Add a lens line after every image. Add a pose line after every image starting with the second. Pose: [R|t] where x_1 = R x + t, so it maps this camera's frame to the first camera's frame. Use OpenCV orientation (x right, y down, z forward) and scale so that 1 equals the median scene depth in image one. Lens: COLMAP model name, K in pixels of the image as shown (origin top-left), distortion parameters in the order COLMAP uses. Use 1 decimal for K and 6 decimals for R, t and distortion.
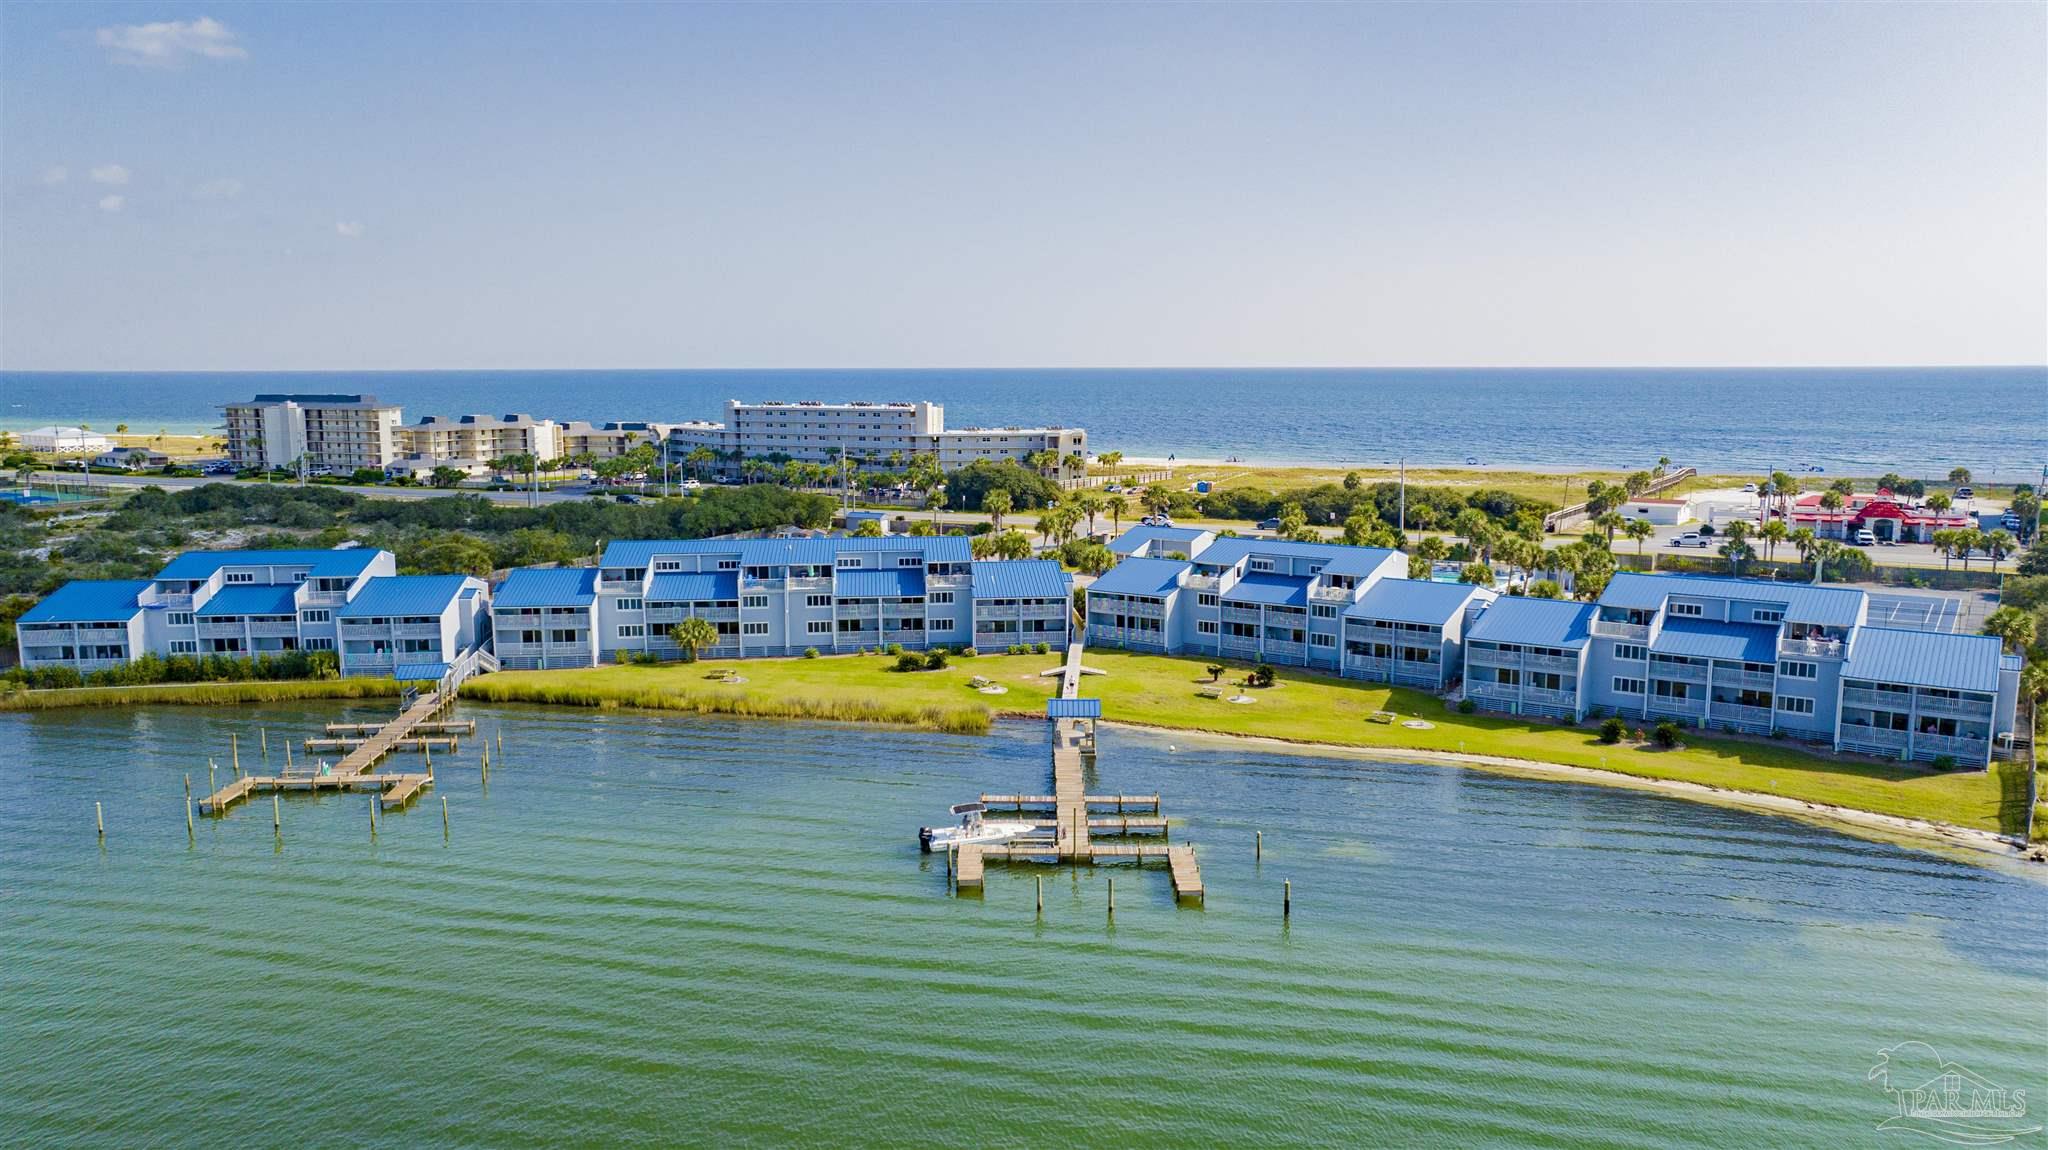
lens RADIAL K [[1447.9, 0, 1031.3], [0, 1447.9, 569.1], [0, 0, 1]] dist [-0.039751, 0.061859]
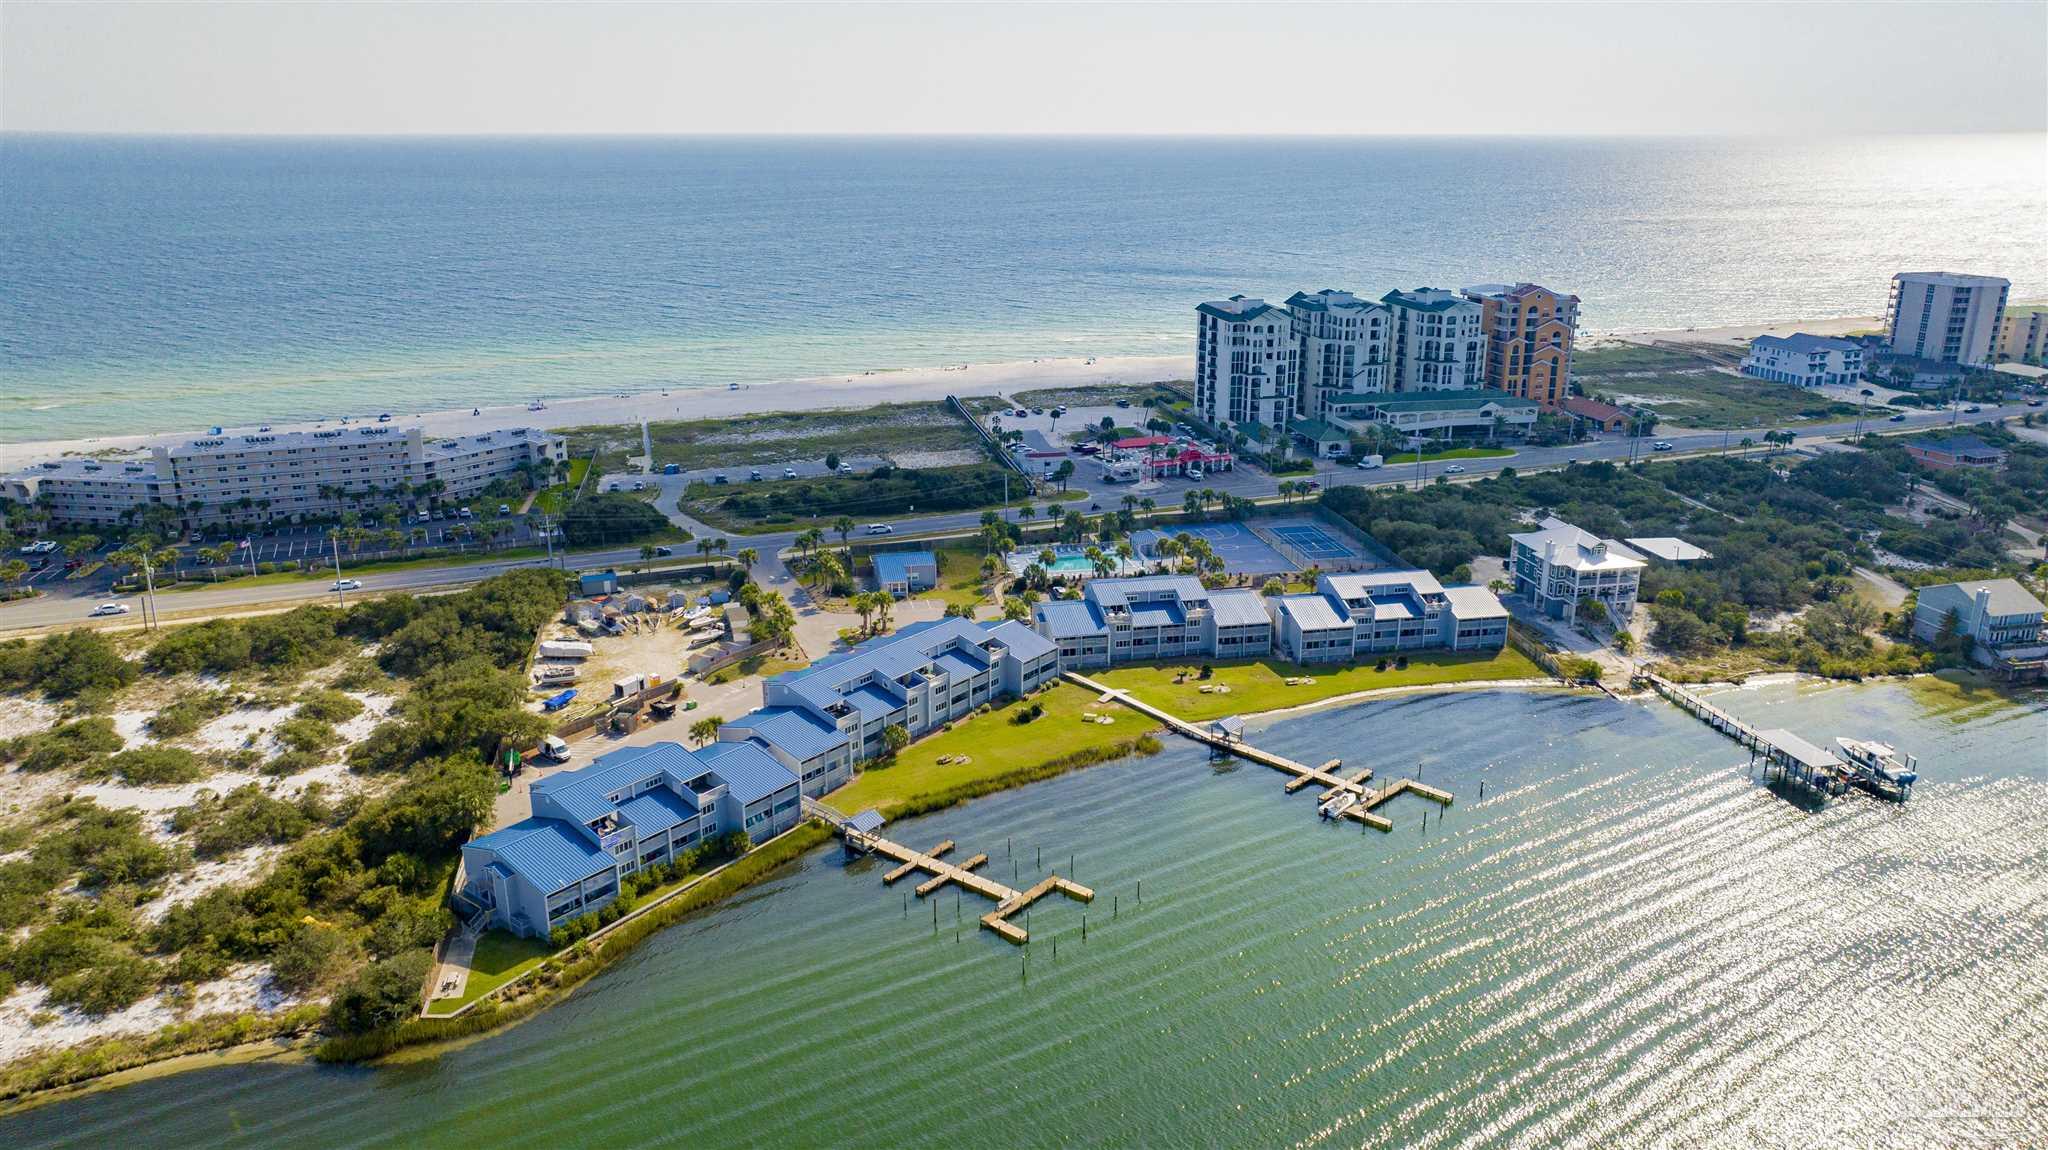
lens RADIAL K [[1447.9, 0, 1031.3], [0, 1447.9, 569.1], [0, 0, 1]] dist [-0.039751, 0.061859]
pose [[0.695801, -0.205763, 0.688129, -1.143402], [0.100082, 0.976514, 0.190798, -0.394337], [-0.711227, -0.063888, 0.700053, -0.090616]]
